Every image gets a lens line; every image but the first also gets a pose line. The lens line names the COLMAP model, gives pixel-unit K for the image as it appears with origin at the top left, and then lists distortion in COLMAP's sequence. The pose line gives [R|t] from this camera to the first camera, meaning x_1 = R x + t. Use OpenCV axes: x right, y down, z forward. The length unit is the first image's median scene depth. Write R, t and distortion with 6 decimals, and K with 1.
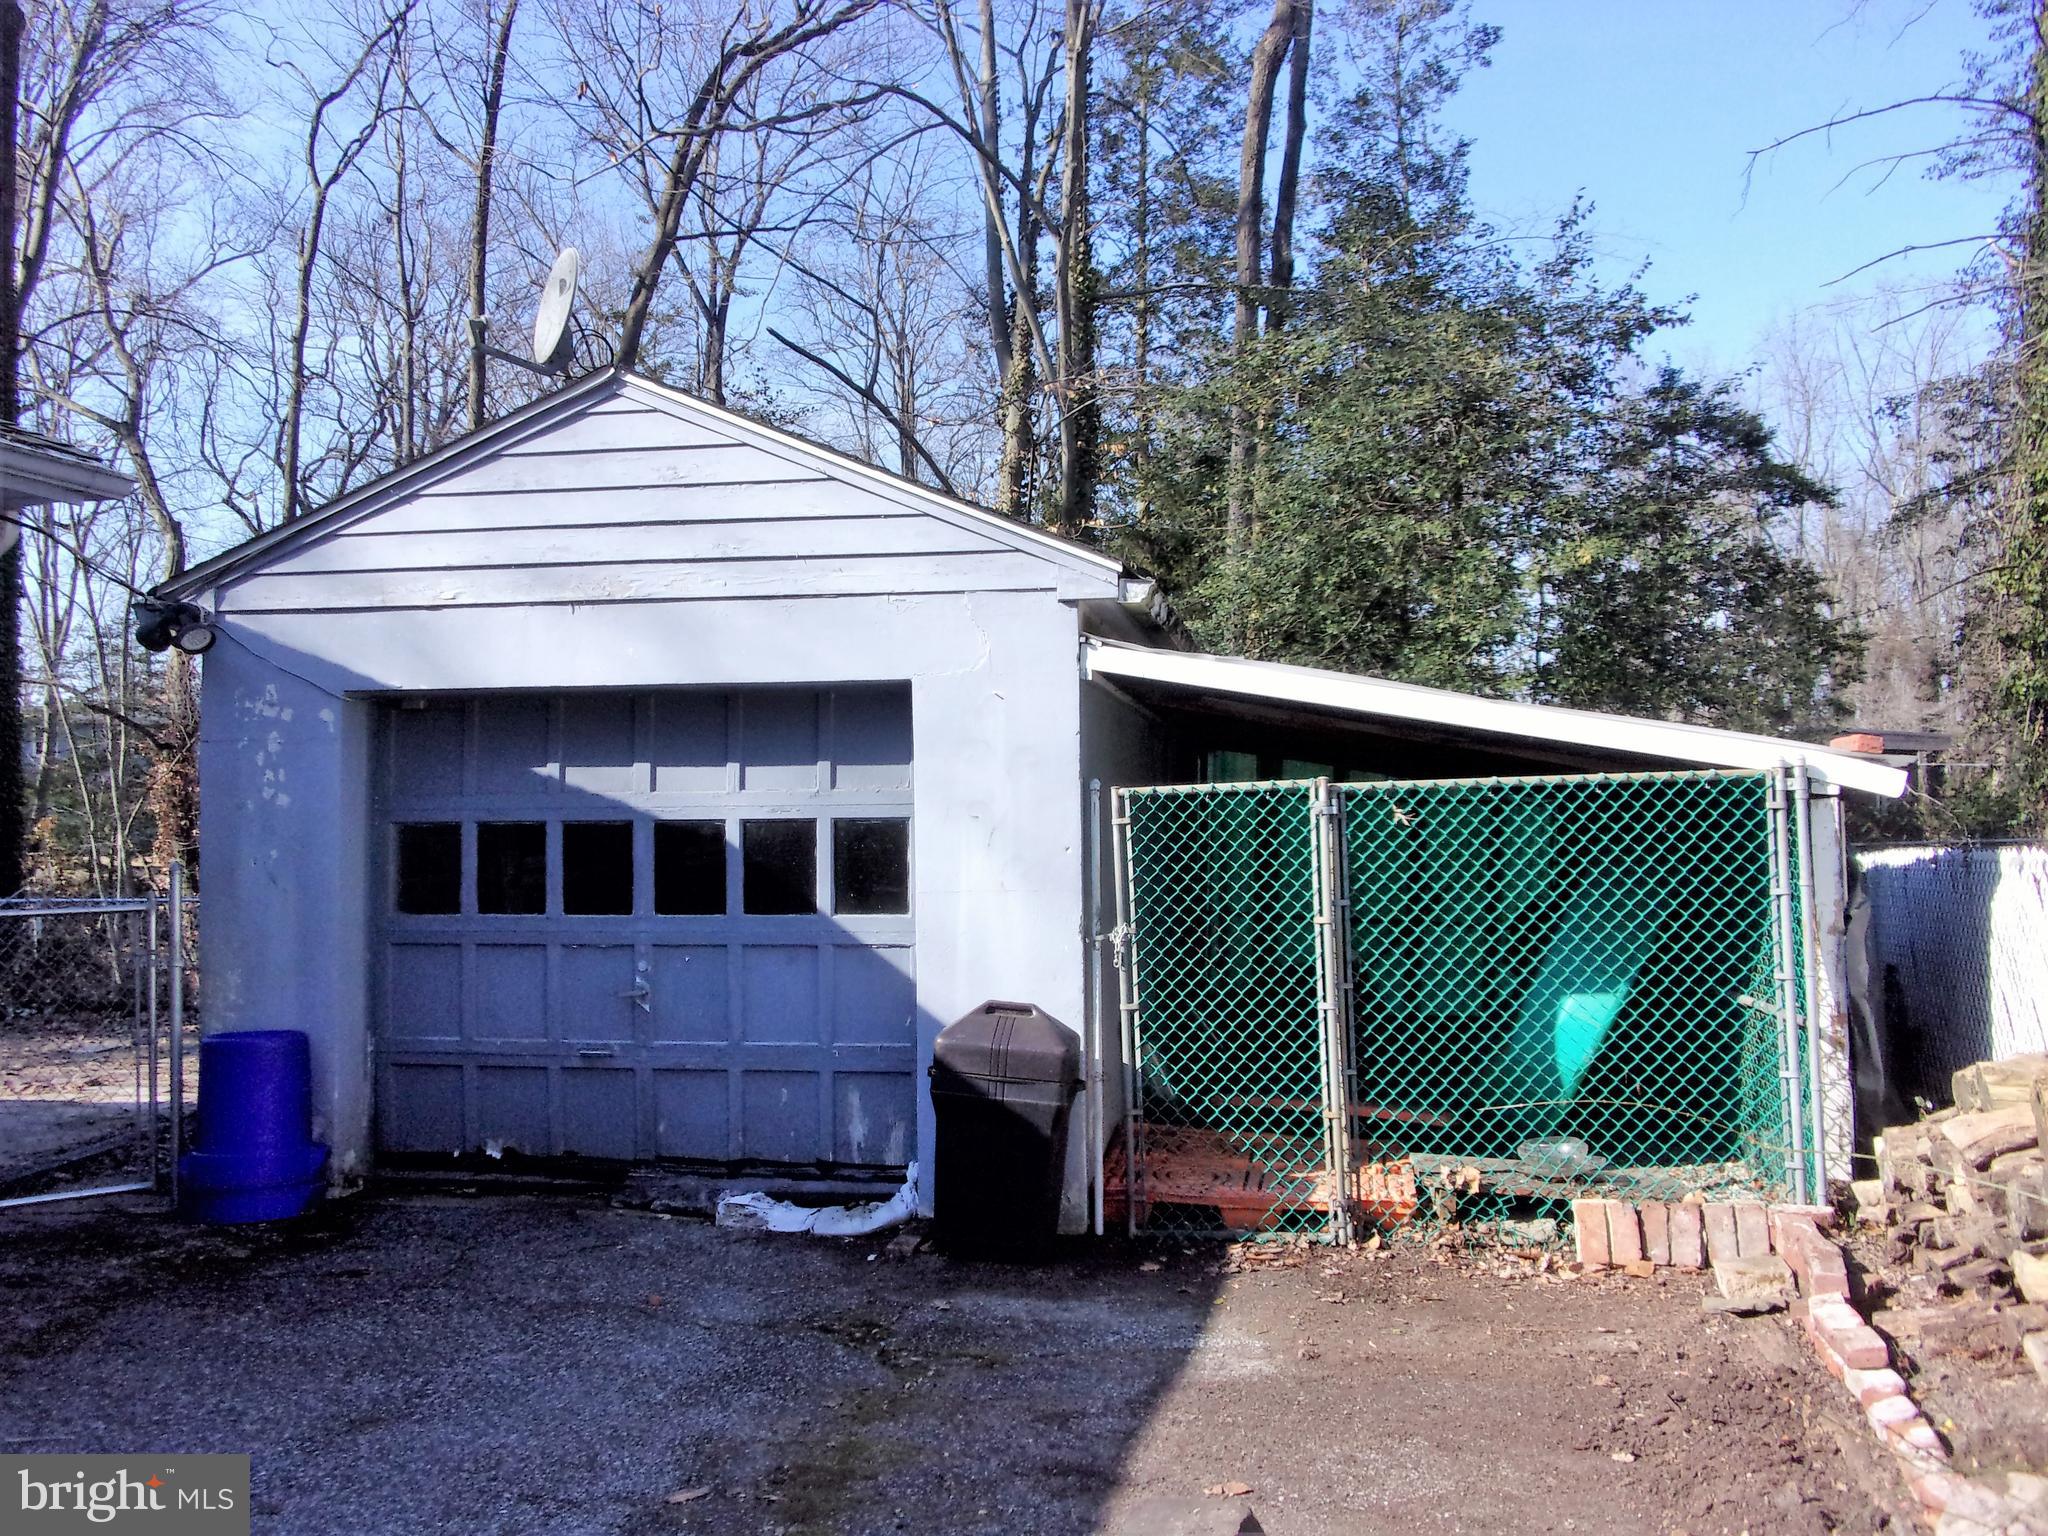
lens RADIAL K [[1722.1, 0, 1018.9], [0, 1722.1, 779.0], [0, 0, 1]] dist [0.017556, -0.027626]
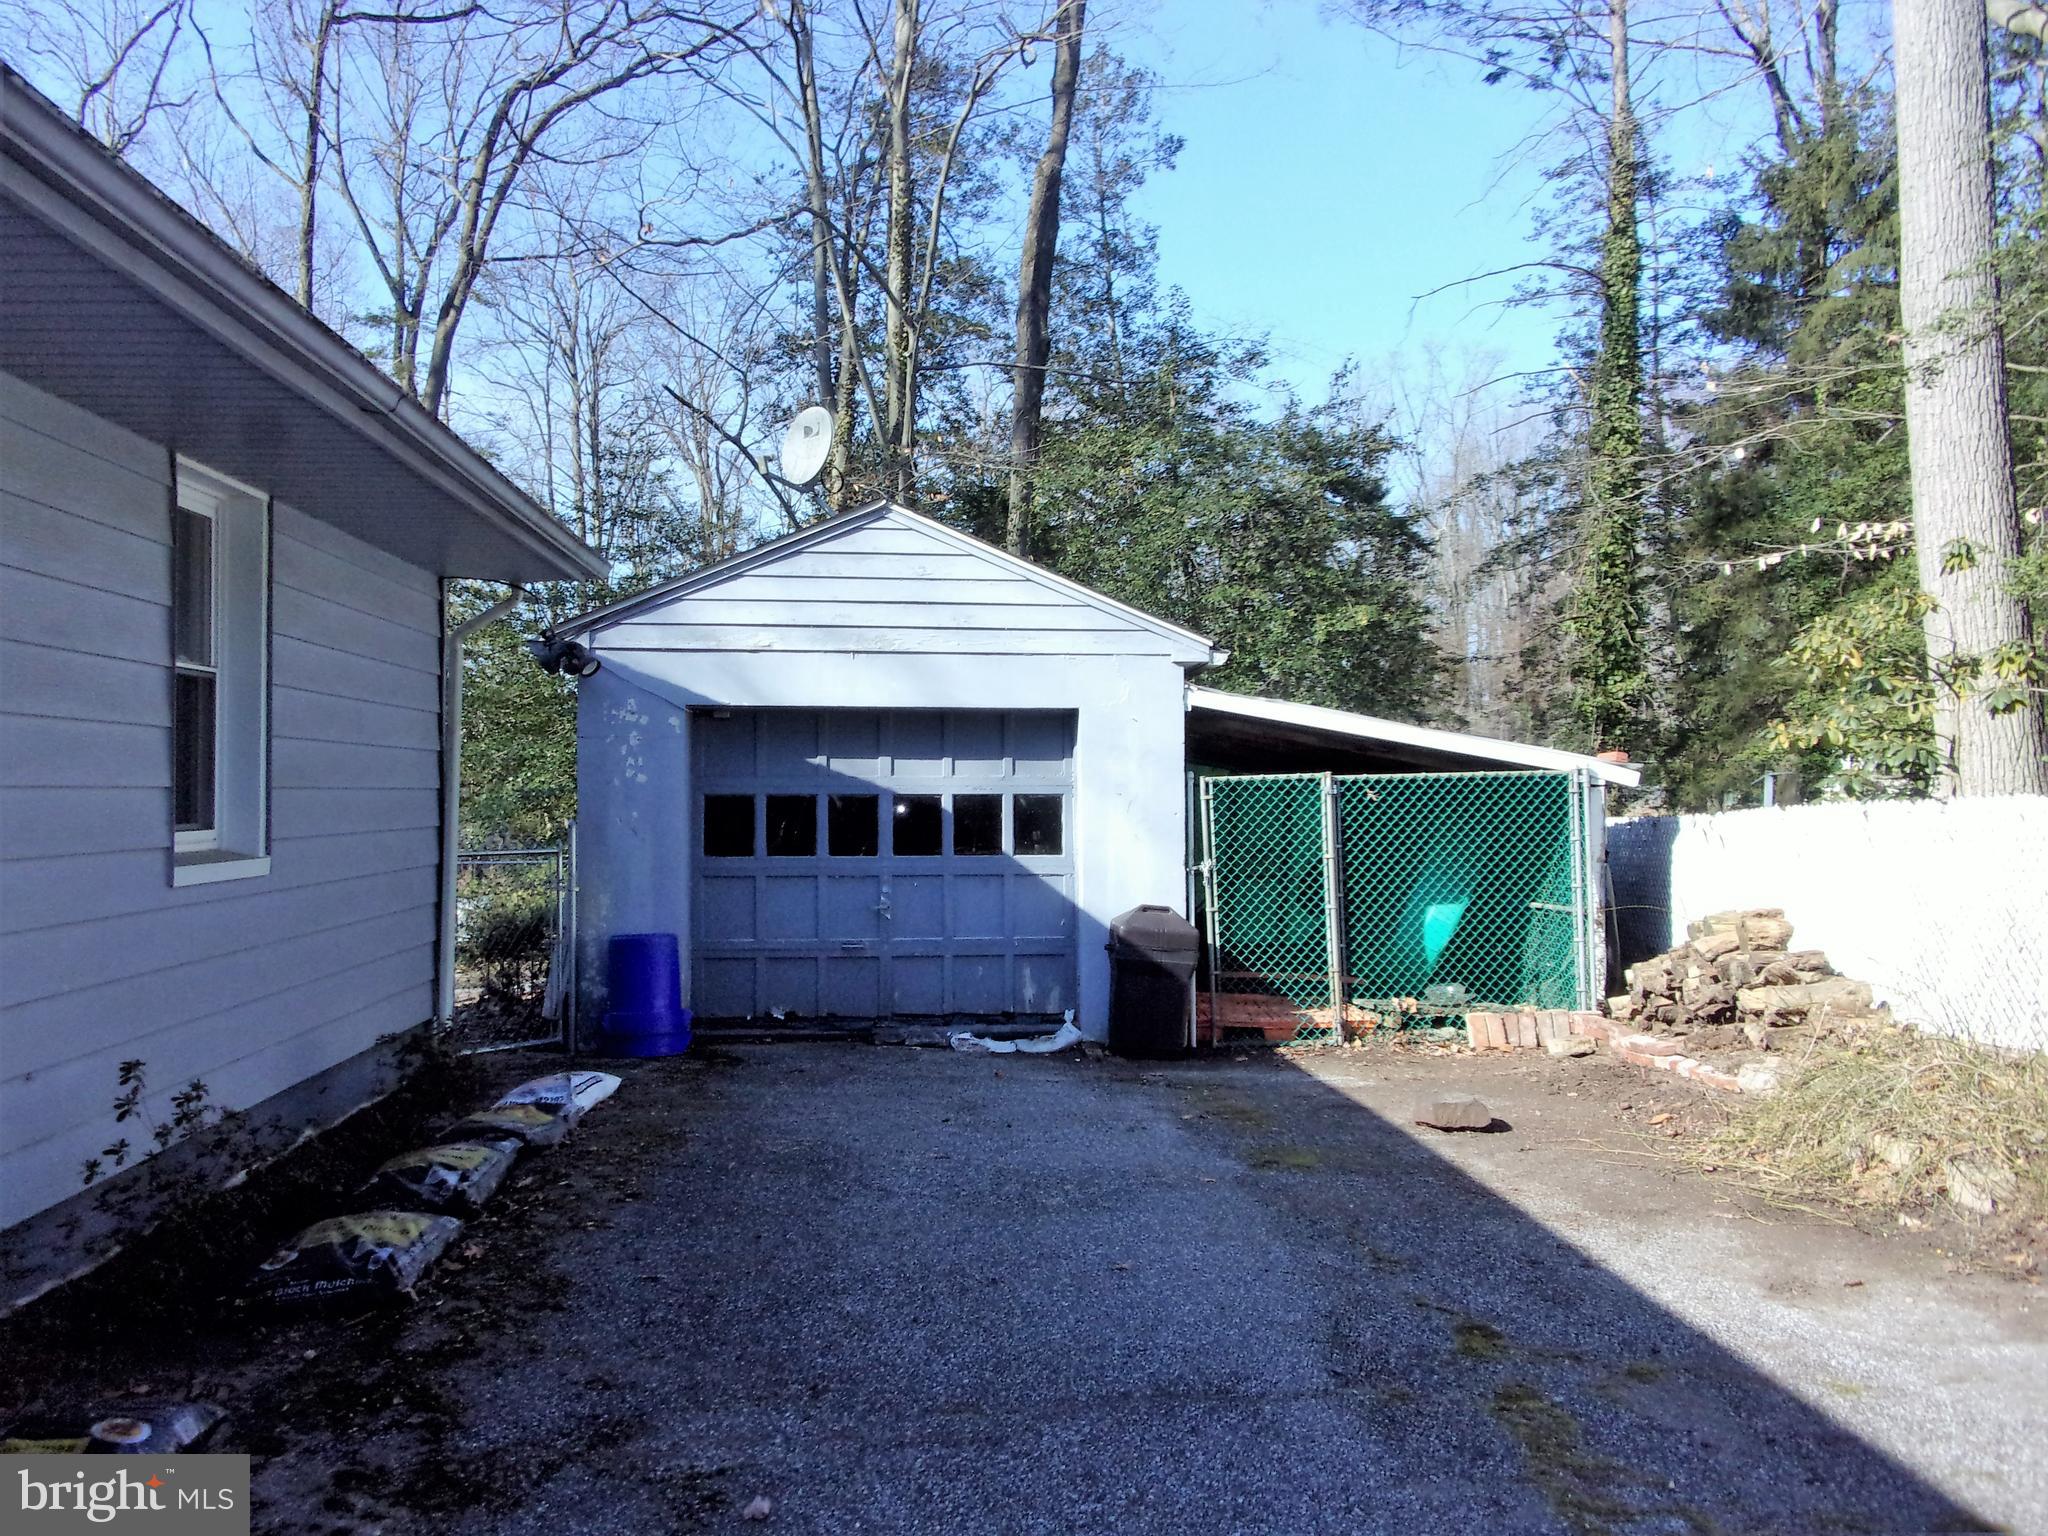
lens RADIAL K [[1722.1, 0, 1031.6], [0, 1722.1, 764.2], [0, 0, 1]] dist [0.017556, -0.027626]
pose [[0.967747, 0.013572, 0.251560, -0.516625], [-0.013208, 0.999908, -0.003134, 0.000477], [-0.251579, -0.000290, 0.967837, -0.550300]]
